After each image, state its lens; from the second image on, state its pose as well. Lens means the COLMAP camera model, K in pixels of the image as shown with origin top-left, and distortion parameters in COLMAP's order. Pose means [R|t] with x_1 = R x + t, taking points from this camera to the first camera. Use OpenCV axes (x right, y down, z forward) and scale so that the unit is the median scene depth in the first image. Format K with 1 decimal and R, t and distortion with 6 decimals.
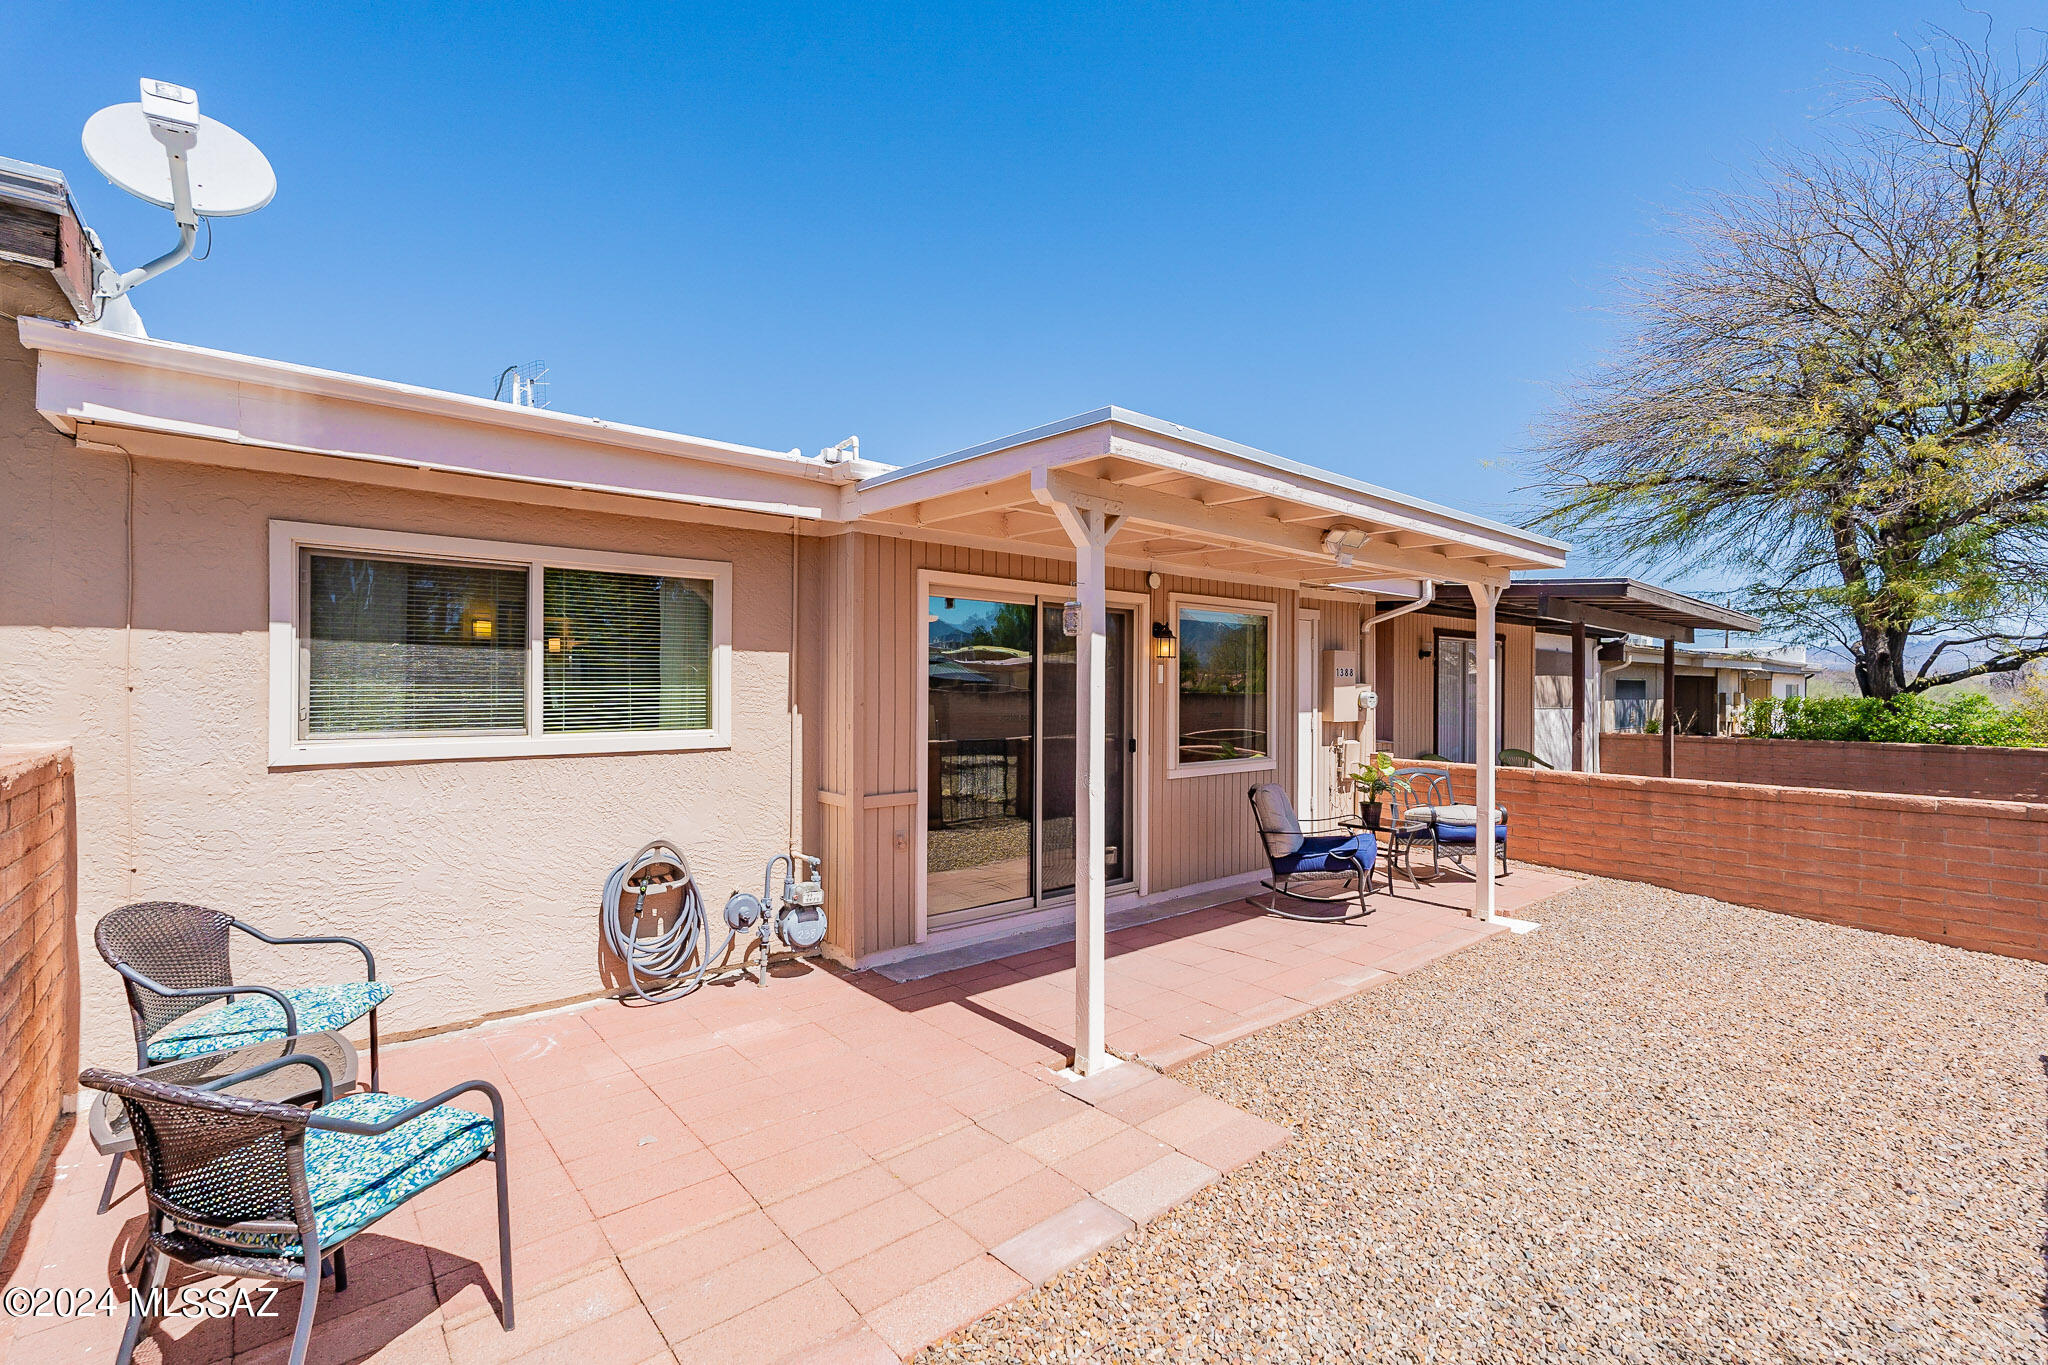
lens RADIAL K [[903.8, 0, 985.4], [0, 903.8, 689.1], [0, 0, 1]] dist [0.003407, -0.000886]
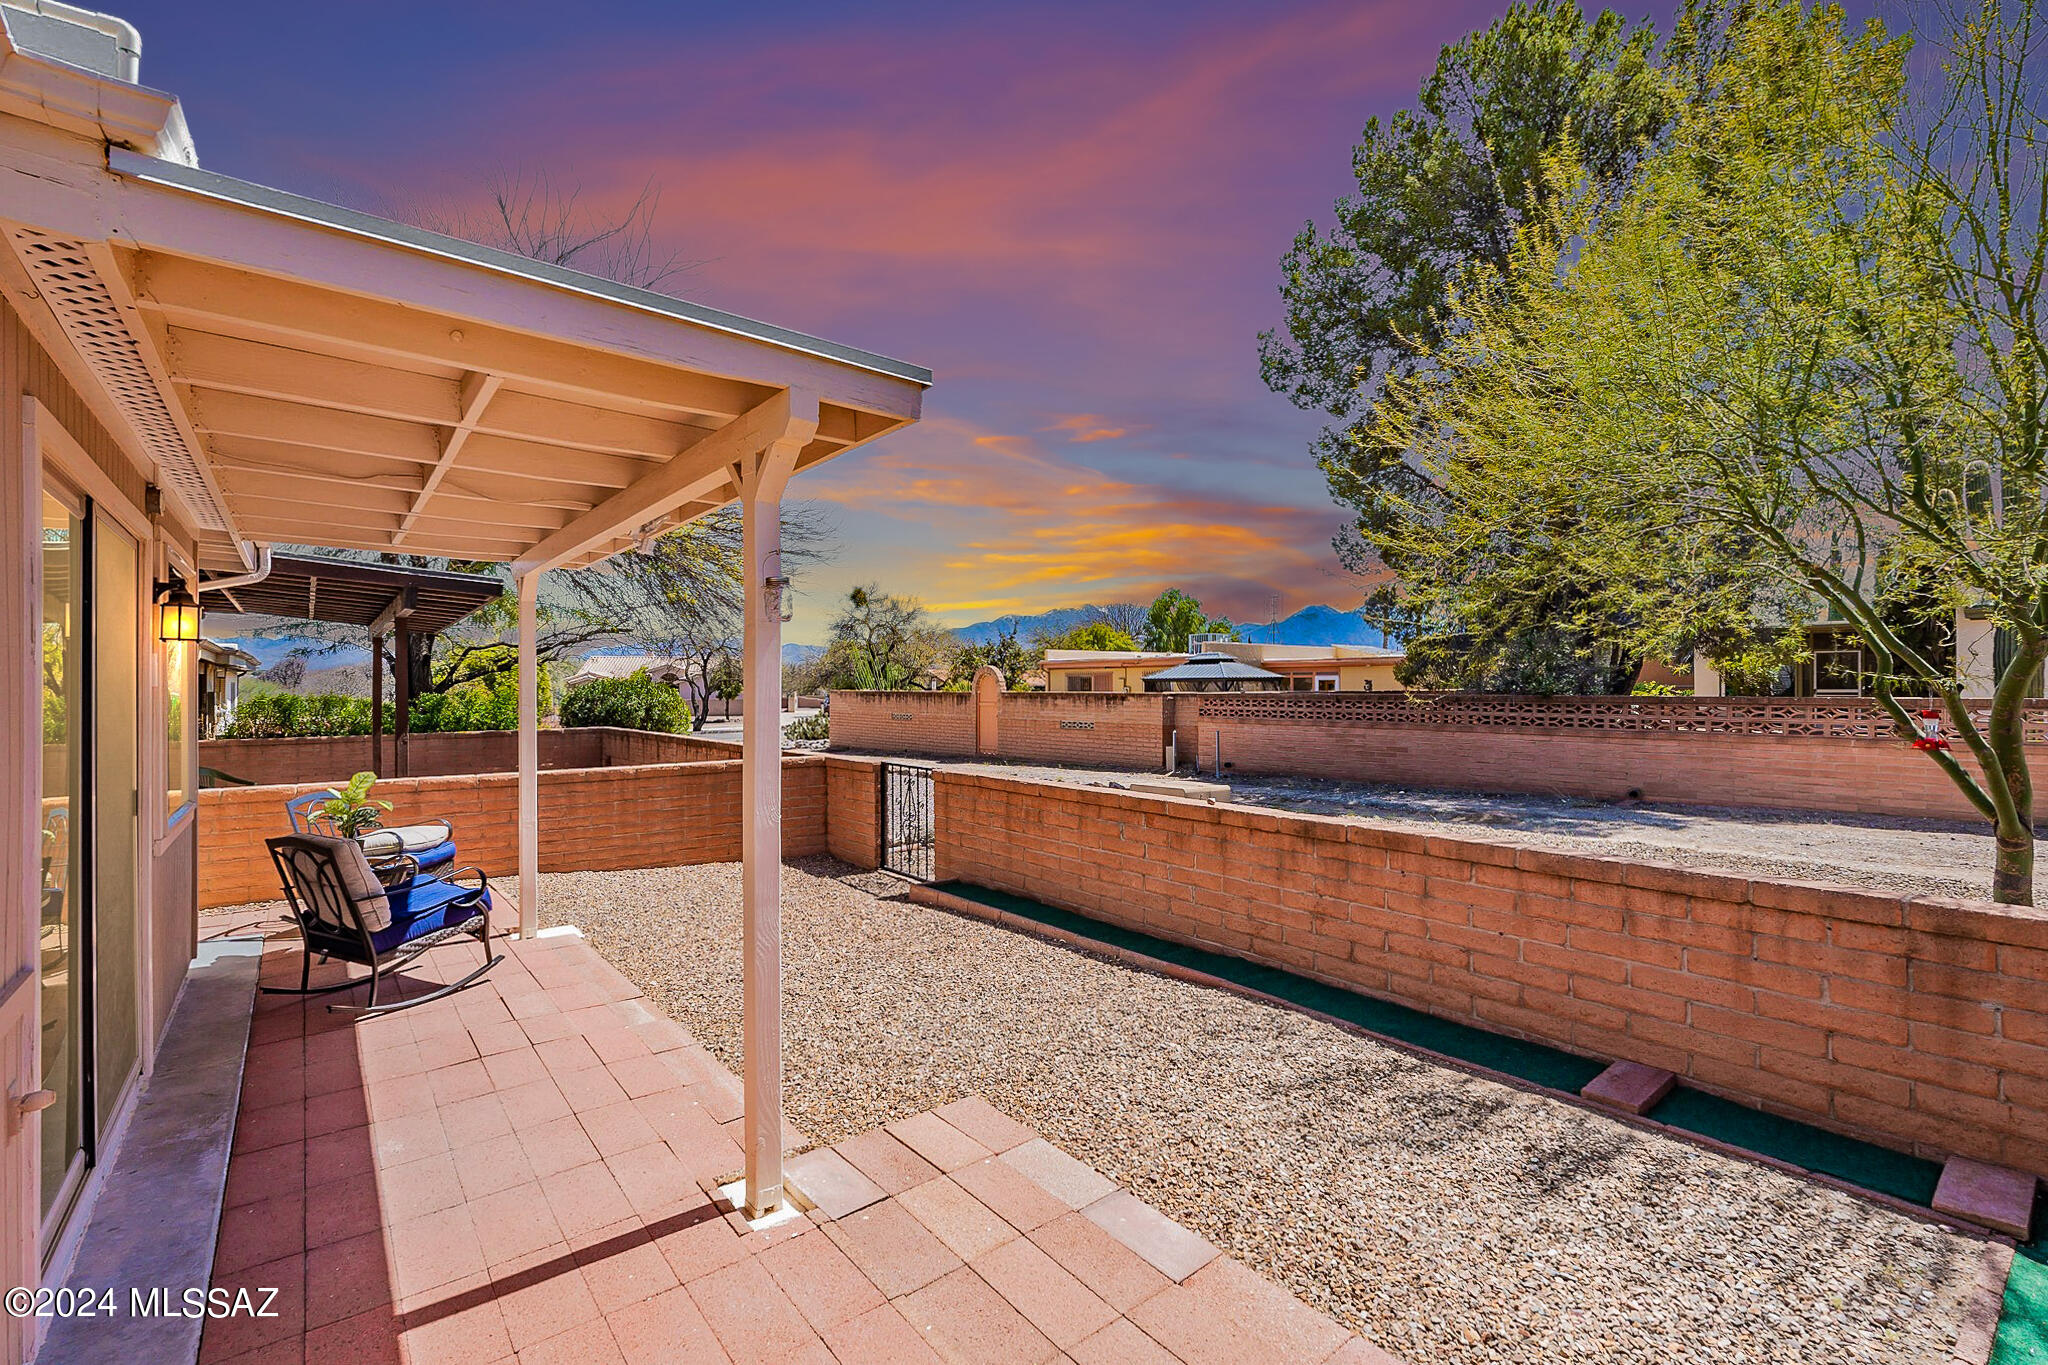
lens RADIAL K [[903.8, 0, 1069.7], [0, 903.8, 678.3], [0, 0, 1]] dist [0.003407, -0.000886]
pose [[-0.016473, 0.000677, 0.999864, -0.379359], [0.008232, 0.999966, -0.000541, -0.006816], [-0.999830, 0.008222, -0.016478, 0.449405]]
